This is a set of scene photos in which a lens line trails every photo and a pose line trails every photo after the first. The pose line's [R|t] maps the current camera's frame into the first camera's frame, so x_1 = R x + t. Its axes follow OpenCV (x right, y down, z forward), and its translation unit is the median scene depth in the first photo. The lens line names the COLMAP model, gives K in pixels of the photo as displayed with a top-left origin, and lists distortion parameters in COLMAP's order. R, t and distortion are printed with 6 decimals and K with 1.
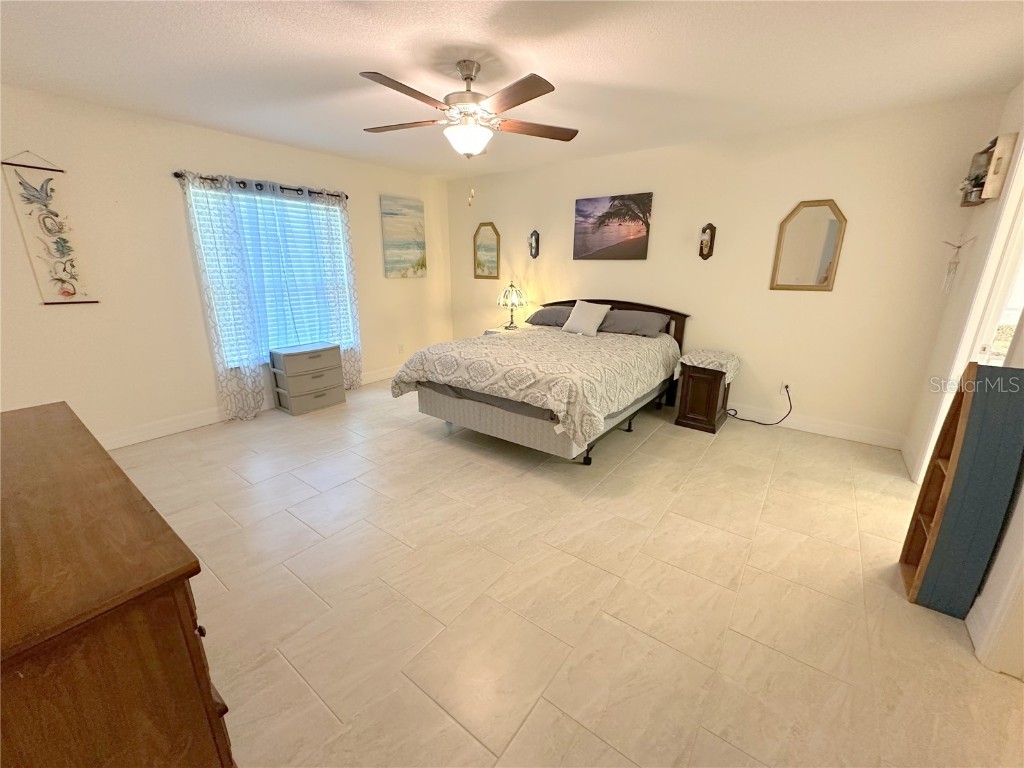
lens RADIAL K [[410.2, 0, 515.1], [0, 410.2, 387.1], [0, 0, 1]] dist [-0.000718, 0.000055]
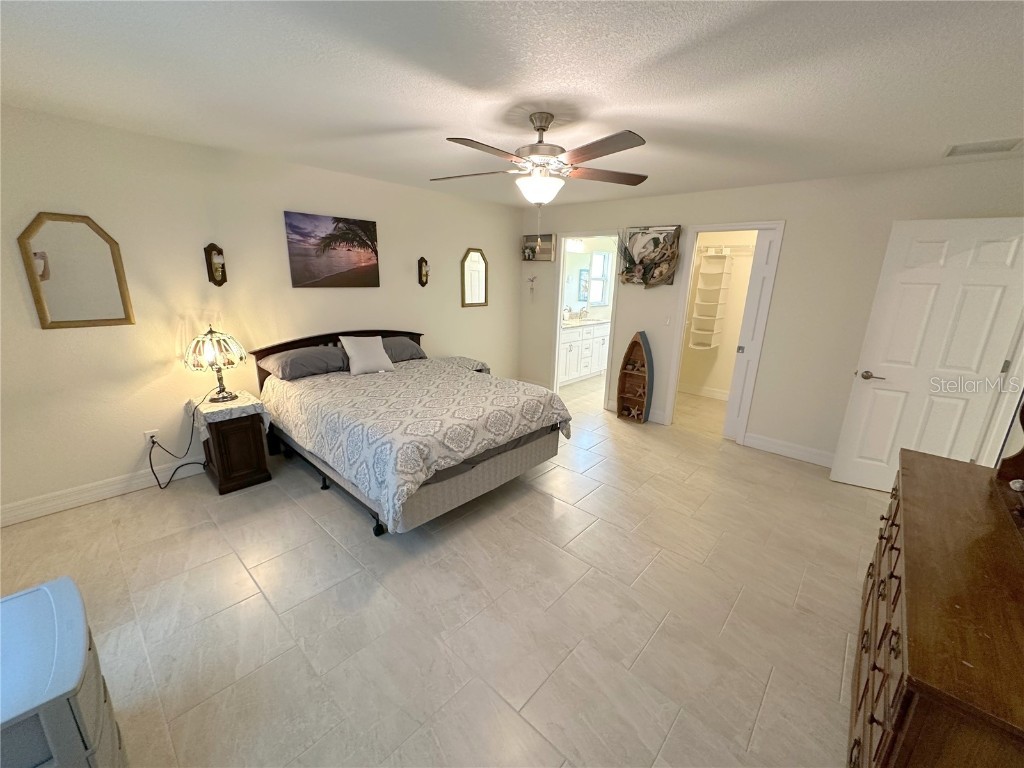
lens RADIAL K [[410.2, 0, 514.4], [0, 410.2, 385.0], [0, 0, 1]] dist [-0.000718, 0.000055]
pose [[0.091071, -0.266145, 0.959621, -0.666419], [0.262187, 0.936036, 0.234721, -0.229537], [-0.960710, 0.230224, 0.155026, 0.566585]]
